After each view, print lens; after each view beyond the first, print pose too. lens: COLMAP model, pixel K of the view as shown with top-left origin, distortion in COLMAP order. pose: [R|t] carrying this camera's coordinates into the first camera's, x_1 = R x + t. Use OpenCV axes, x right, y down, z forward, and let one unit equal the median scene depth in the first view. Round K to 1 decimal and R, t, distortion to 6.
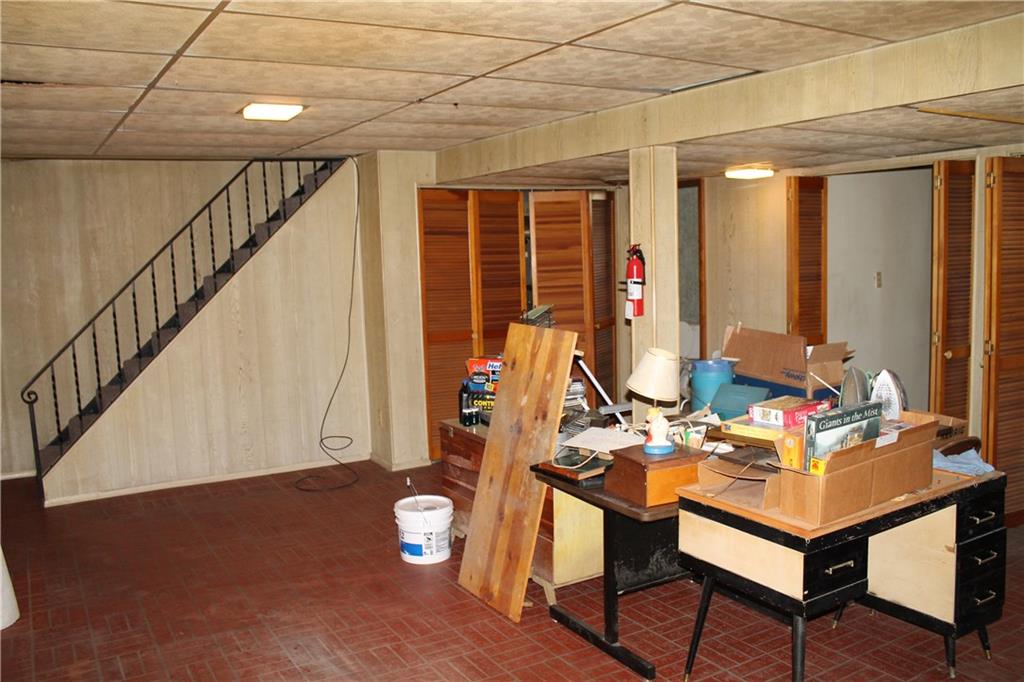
lens RADIAL K [[871.5, 0, 505.3], [0, 871.5, 345.8], [0, 0, 1]] dist [-0.162165, 0.153616]
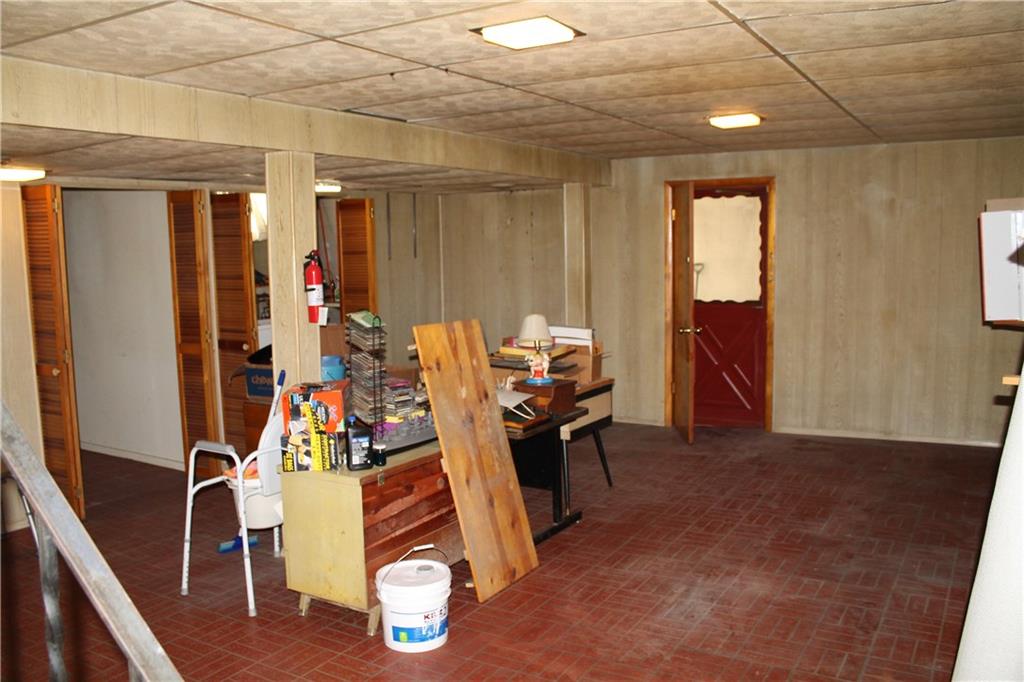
lens RADIAL K [[871.5, 0, 505.3], [0, 871.5, 345.8], [0, 0, 1]] dist [-0.162165, 0.153616]
pose [[-0.475985, -0.061623, 0.877292, -0.944566], [0.135674, 0.980455, 0.142481, -0.138177], [-0.868925, 0.186844, -0.458321, 1.472595]]
